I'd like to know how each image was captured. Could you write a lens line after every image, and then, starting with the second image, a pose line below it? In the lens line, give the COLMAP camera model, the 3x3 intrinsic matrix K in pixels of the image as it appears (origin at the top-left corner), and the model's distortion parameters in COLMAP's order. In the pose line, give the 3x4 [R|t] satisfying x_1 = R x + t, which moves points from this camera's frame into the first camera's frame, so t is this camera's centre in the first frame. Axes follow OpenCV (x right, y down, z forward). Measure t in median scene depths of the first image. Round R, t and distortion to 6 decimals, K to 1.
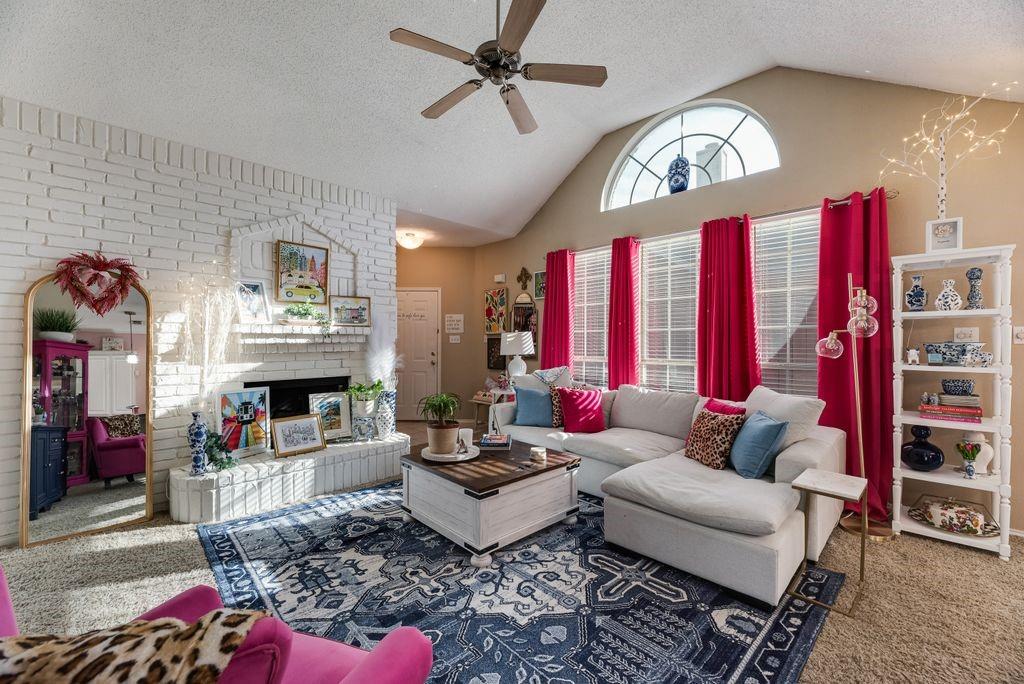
lens RADIAL K [[414.4, 0, 510.5], [0, 414.4, 337.3], [0, 0, 1]] dist [0.000927, -0.000241]
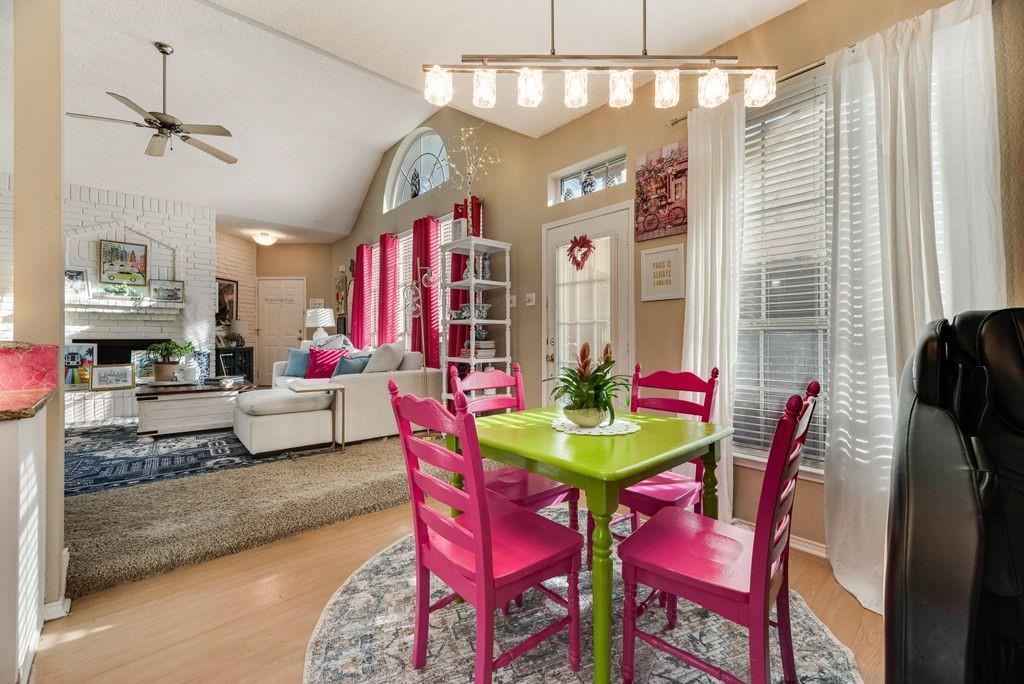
lens RADIAL K [[414.4, 0, 514.6], [0, 414.4, 335.1], [0, 0, 1]] dist [0.000927, -0.000241]
pose [[0.997361, 0.003176, -0.072539, 0.986389], [-0.003122, 0.999995, 0.000870, 0.088858], [0.072541, -0.000641, 0.997365, -0.320125]]
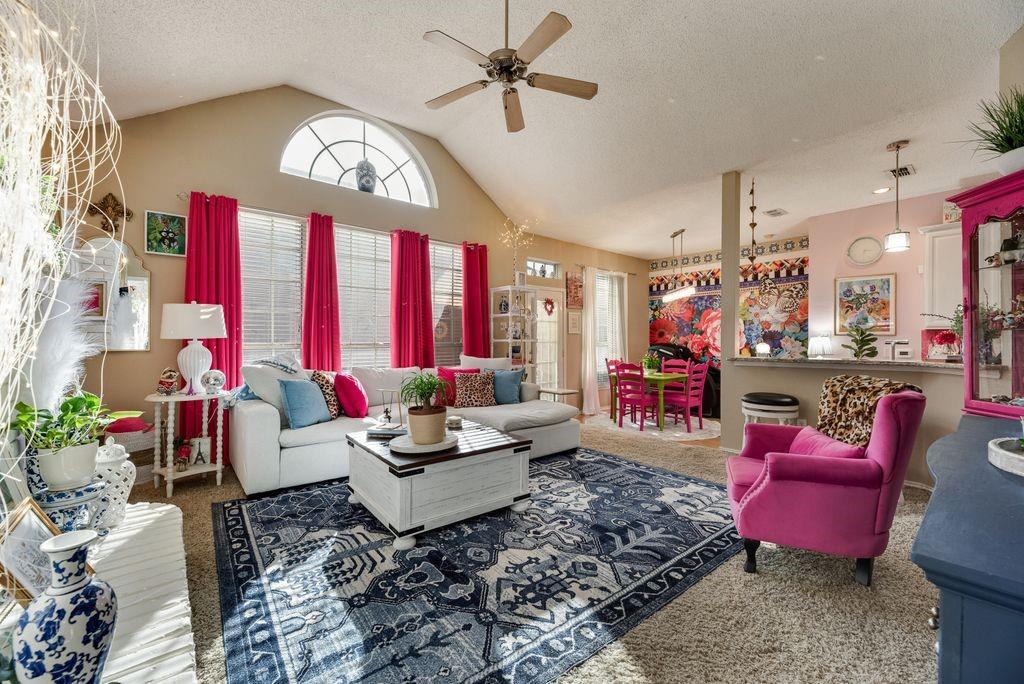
lens RADIAL K [[414.4, 0, 512.3], [0, 414.4, 340.7], [0, 0, 1]] dist [0.000927, -0.000241]
pose [[0.087697, 0.001476, 0.996146, -0.822339], [-0.006429, 0.999979, -0.000916, 0.057949], [-0.996126, -0.006324, 0.087705, 0.629220]]
